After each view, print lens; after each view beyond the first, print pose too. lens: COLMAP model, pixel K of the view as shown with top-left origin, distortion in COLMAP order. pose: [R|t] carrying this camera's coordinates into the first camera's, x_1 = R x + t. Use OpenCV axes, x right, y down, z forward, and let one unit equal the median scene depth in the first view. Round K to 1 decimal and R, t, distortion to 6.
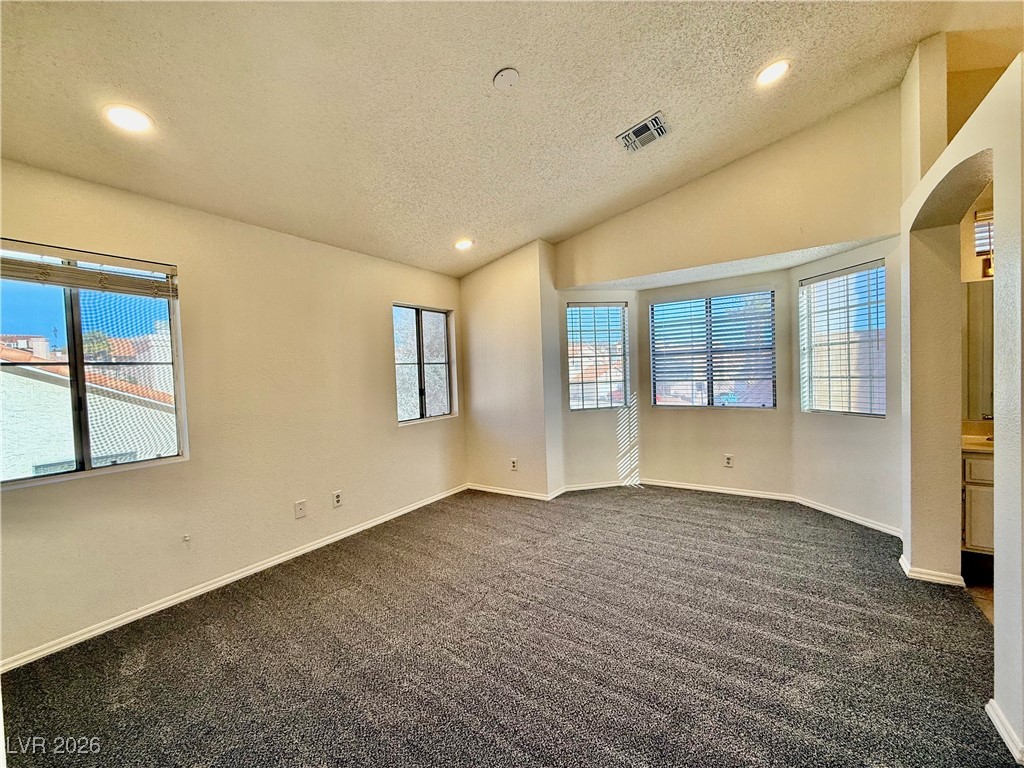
lens RADIAL K [[407.5, 0, 511.0], [0, 407.5, 387.0], [0, 0, 1]] dist [0.000209, 0.000093]
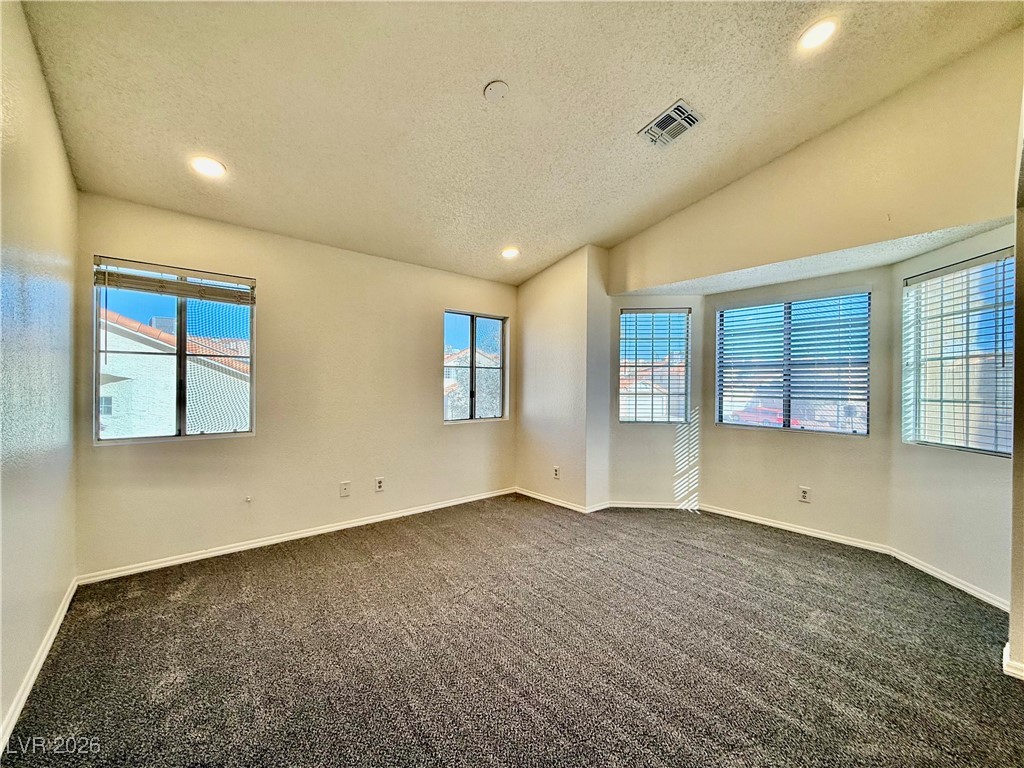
lens RADIAL K [[407.5, 0, 511.5], [0, 407.5, 386.8], [0, 0, 1]] dist [0.000209, 0.000093]
pose [[0.959582, 0.047138, -0.277454, 0.196078], [-0.054227, 0.998368, -0.017928, 0.007789], [0.276156, 0.032249, 0.960572, 0.019450]]
